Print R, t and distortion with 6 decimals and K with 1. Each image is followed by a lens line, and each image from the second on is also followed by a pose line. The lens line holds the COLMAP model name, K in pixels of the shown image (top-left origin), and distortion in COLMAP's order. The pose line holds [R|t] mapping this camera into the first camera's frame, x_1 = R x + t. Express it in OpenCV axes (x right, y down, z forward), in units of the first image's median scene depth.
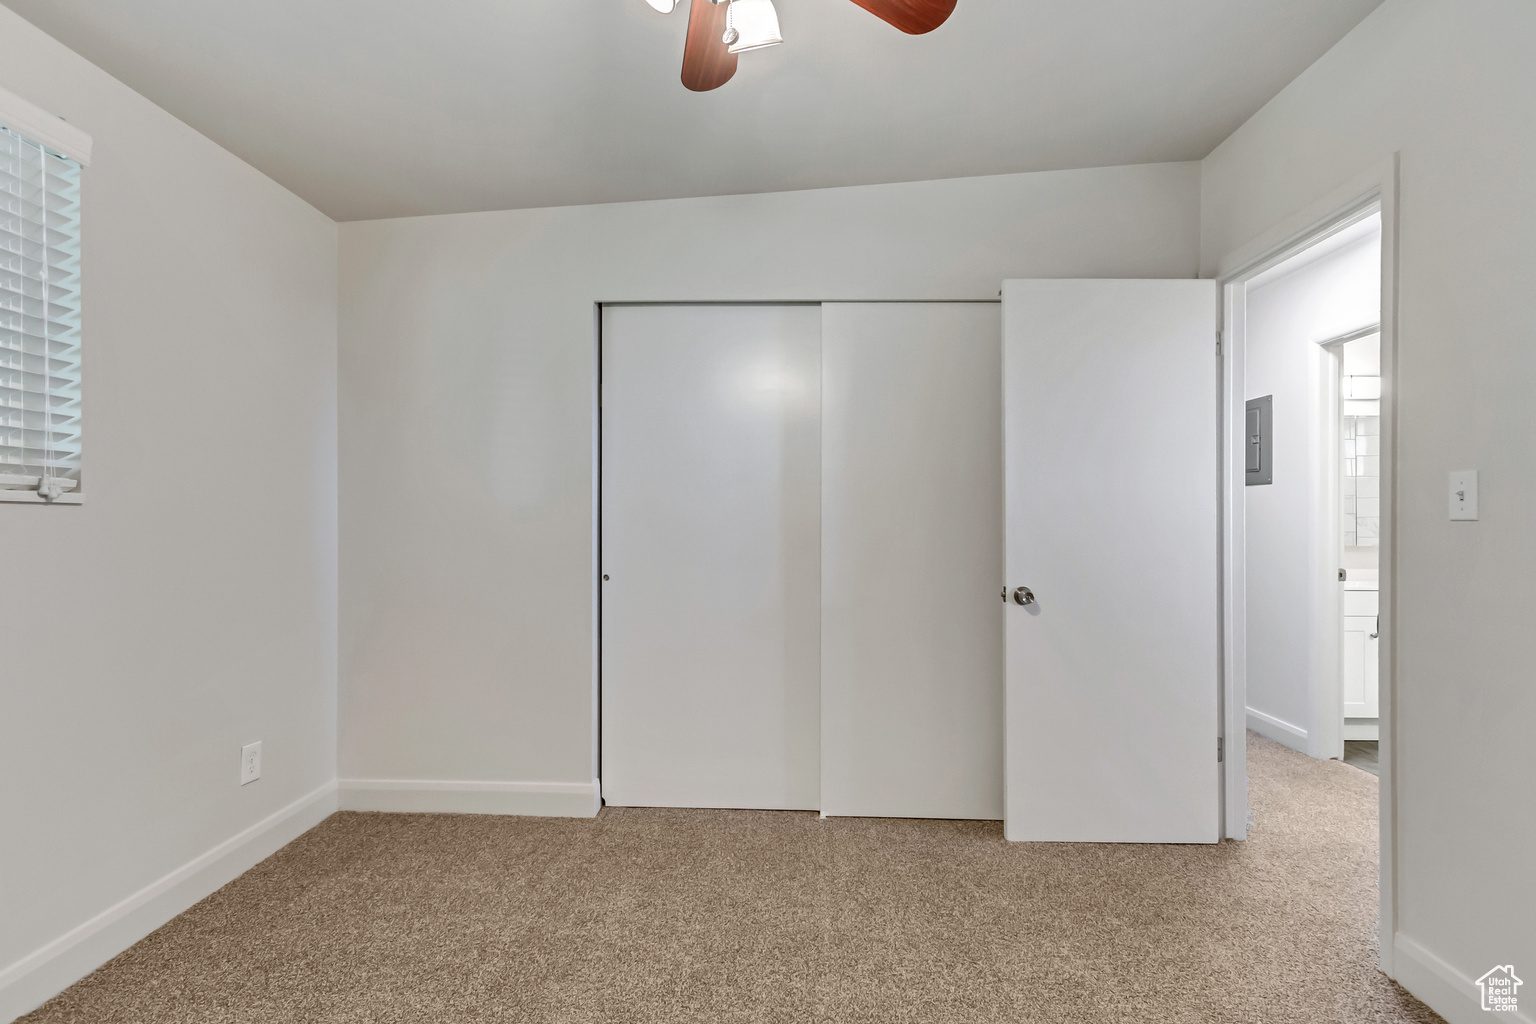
lens RADIAL K [[724.2, 0, 758.3], [0, 724.2, 521.0], [0, 0, 1]] dist [0.003236, -0.000576]
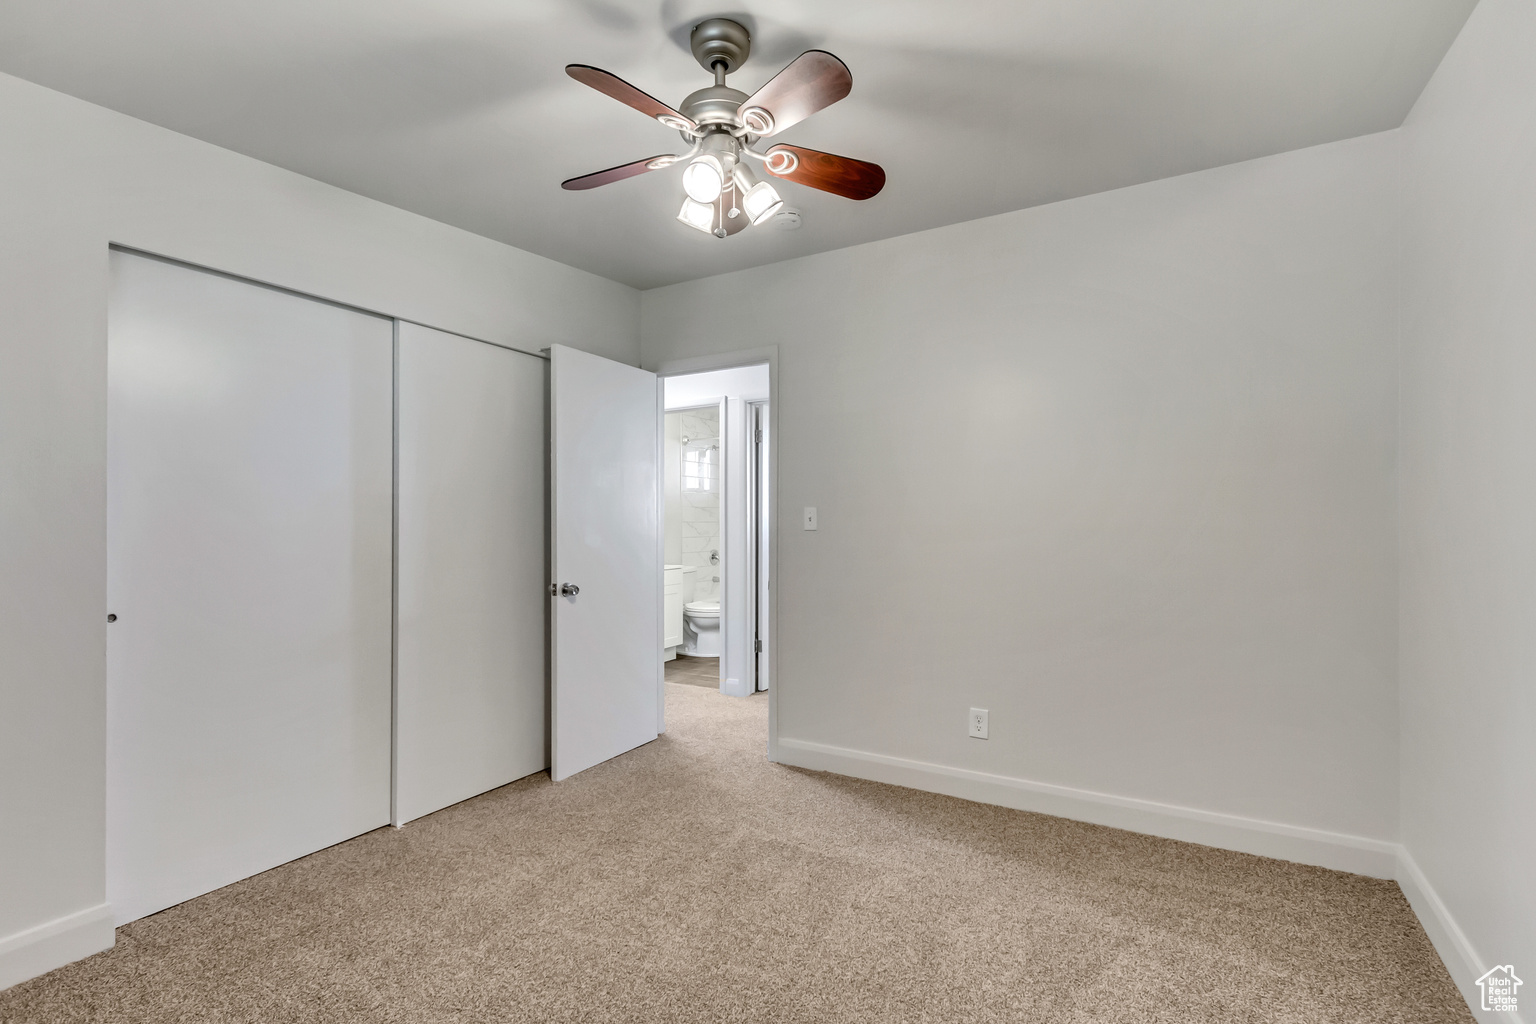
lens RADIAL K [[724.2, 0, 758.3], [0, 724.2, 521.0], [0, 0, 1]] dist [0.003236, -0.000576]
pose [[0.464410, -0.003718, 0.885613, -0.628274], [0.004592, 0.999988, 0.001790, -0.020780], [-0.885609, 0.003236, 0.464421, 0.088355]]
